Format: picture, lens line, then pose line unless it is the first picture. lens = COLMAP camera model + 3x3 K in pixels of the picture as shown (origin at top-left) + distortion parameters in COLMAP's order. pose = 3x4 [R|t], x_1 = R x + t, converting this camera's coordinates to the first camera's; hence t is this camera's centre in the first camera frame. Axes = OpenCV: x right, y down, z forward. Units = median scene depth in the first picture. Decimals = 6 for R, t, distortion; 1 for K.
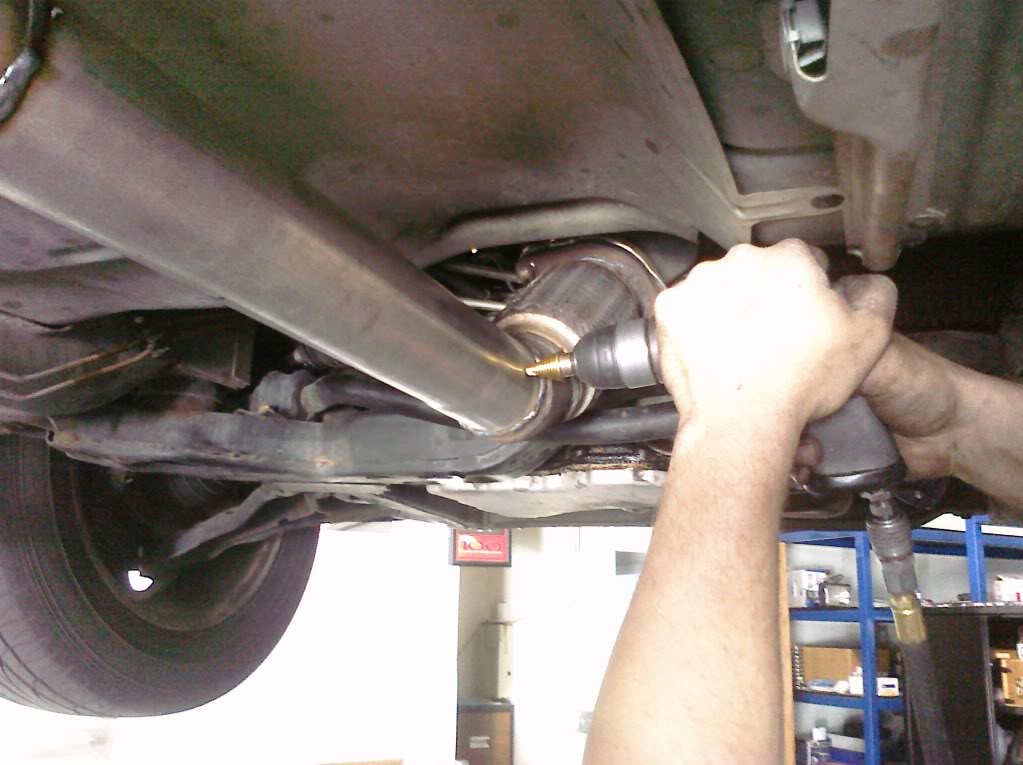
lens RADIAL K [[917.4, 0, 511.5], [0, 917.4, 382.5], [0, 0, 1]] dist [0.167956, -0.272610]
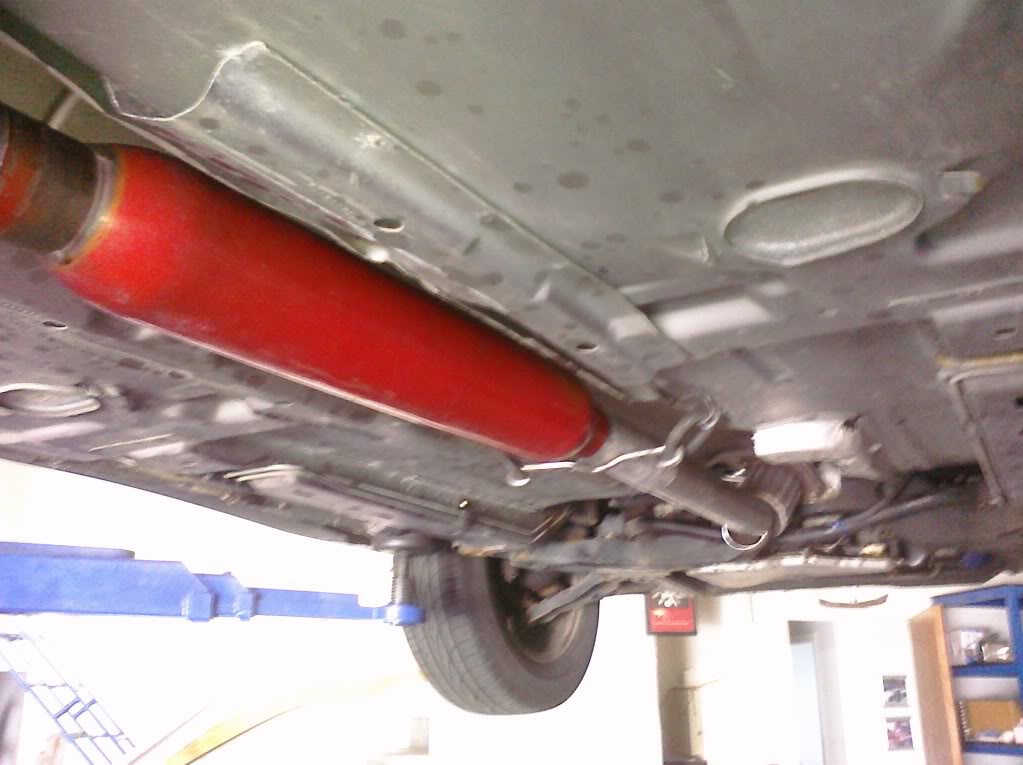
lens RADIAL K [[917.4, 0, 511.5], [0, 917.4, 382.5], [0, 0, 1]] dist [0.167956, -0.272610]
pose [[0.986646, -0.087113, -0.137623, -0.041123], [0.074510, 0.992759, -0.094224, -0.031857], [0.144834, 0.082711, 0.985993, -0.257093]]
